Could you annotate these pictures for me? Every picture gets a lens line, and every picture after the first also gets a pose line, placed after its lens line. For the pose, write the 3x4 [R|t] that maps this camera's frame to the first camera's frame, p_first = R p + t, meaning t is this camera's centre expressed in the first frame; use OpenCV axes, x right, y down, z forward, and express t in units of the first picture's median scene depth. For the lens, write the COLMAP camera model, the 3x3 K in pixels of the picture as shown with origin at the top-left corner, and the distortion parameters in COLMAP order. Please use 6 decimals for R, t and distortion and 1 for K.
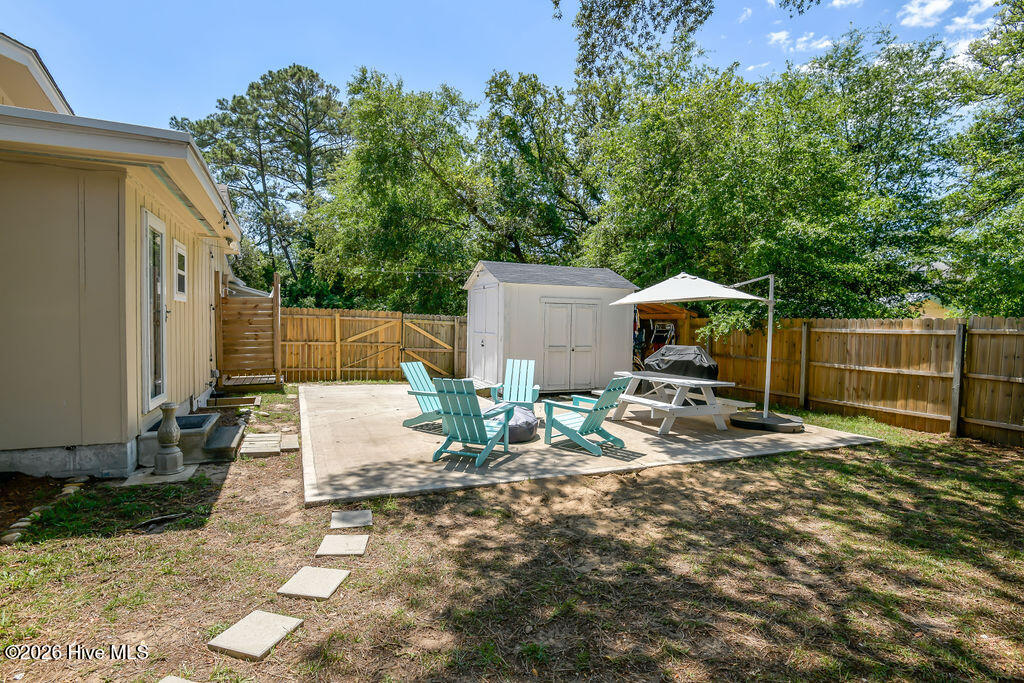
lens RADIAL K [[509.3, 0, 510.7], [0, 509.3, 342.6], [0, 0, 1]] dist [-0.010812, -0.006419]
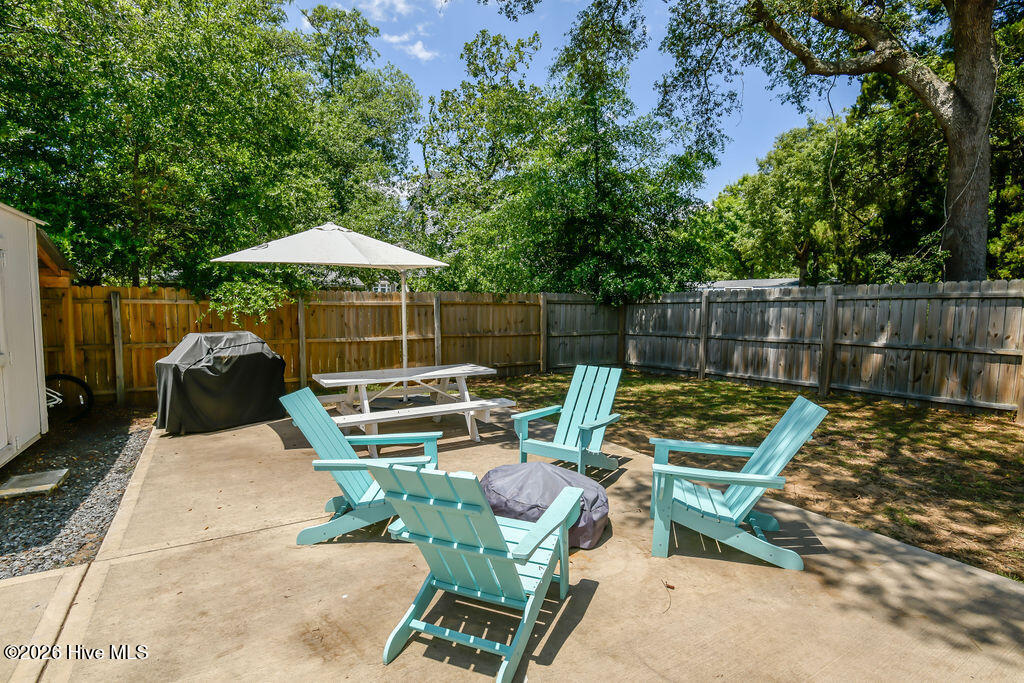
lens RADIAL K [[509.3, 0, 510.7], [0, 509.3, 342.6], [0, 0, 1]] dist [-0.010812, -0.006419]
pose [[-0.134947, -0.095232, 0.986266, -0.438421], [0.031658, 0.994448, 0.100354, -0.044624], [-0.990347, 0.044766, -0.131183, 0.999606]]
